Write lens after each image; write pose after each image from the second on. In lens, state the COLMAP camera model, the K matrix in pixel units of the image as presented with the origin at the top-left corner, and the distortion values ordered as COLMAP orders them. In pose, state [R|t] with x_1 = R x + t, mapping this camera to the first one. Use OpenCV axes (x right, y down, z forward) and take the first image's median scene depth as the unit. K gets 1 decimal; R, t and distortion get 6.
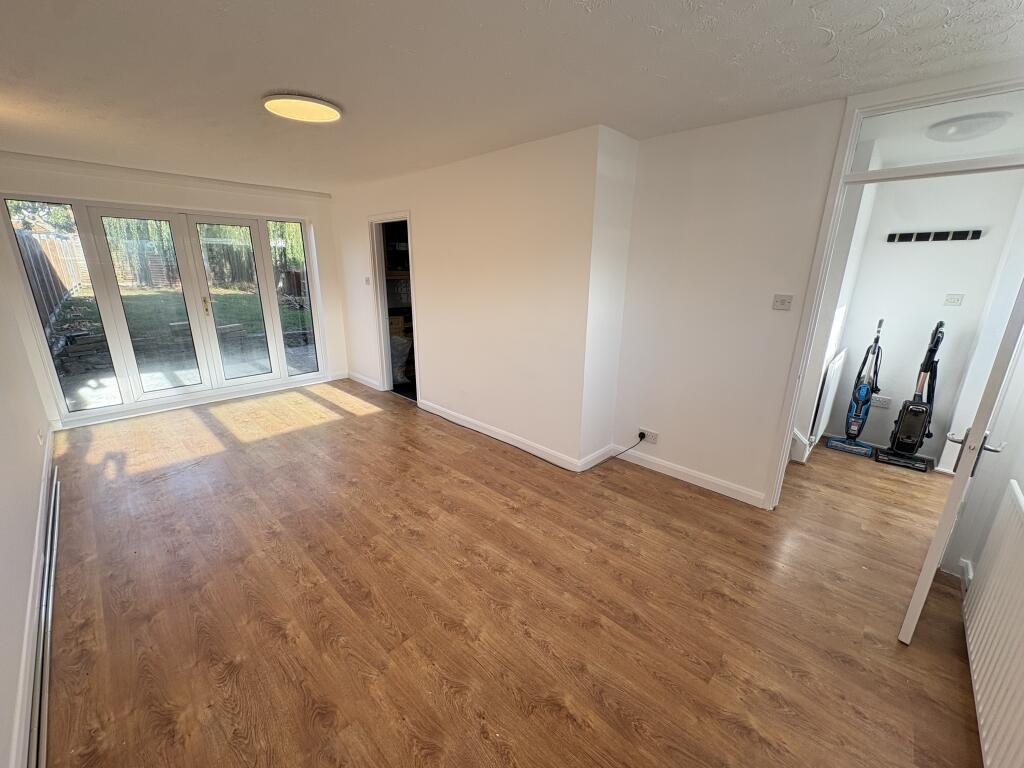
lens RADIAL K [[405.7, 0, 511.5], [0, 405.7, 383.8], [0, 0, 1]] dist [-0.000885, 0.000432]
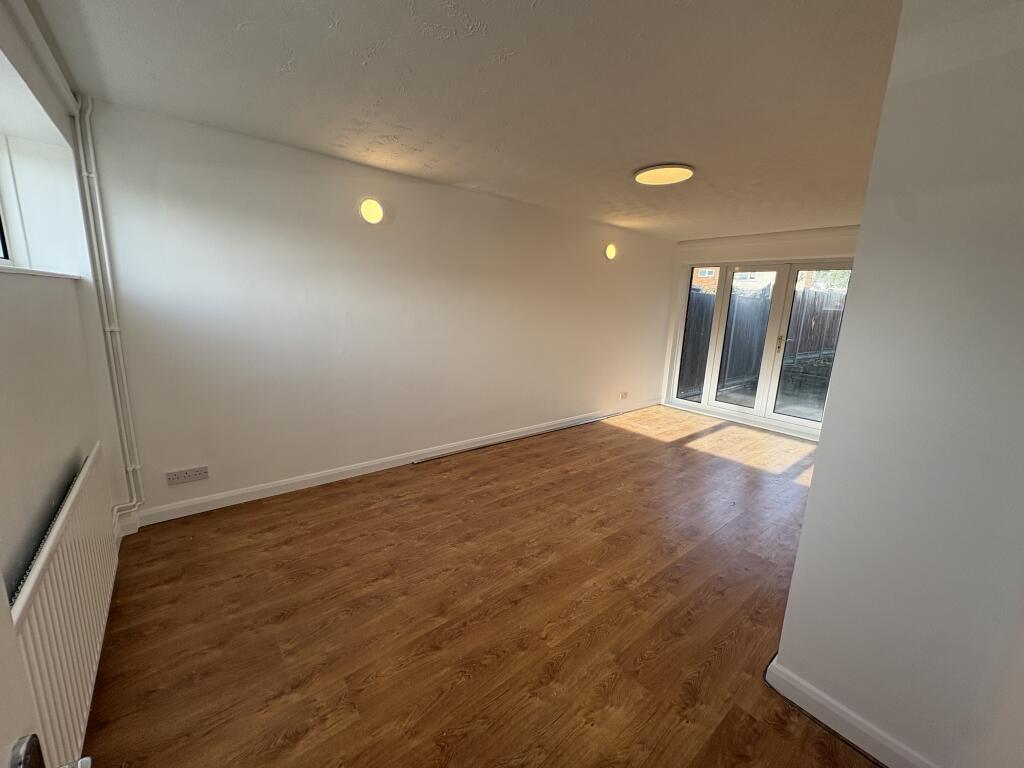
lens RADIAL K [[405.7, 0, 511.3], [0, 405.7, 381.5], [0, 0, 1]] dist [-0.000885, 0.000432]
pose [[-0.119014, 0.174608, -0.977419, 0.888042], [-0.314005, 0.927271, 0.203884, -0.188526], [0.941932, 0.331179, -0.055530, 0.829928]]
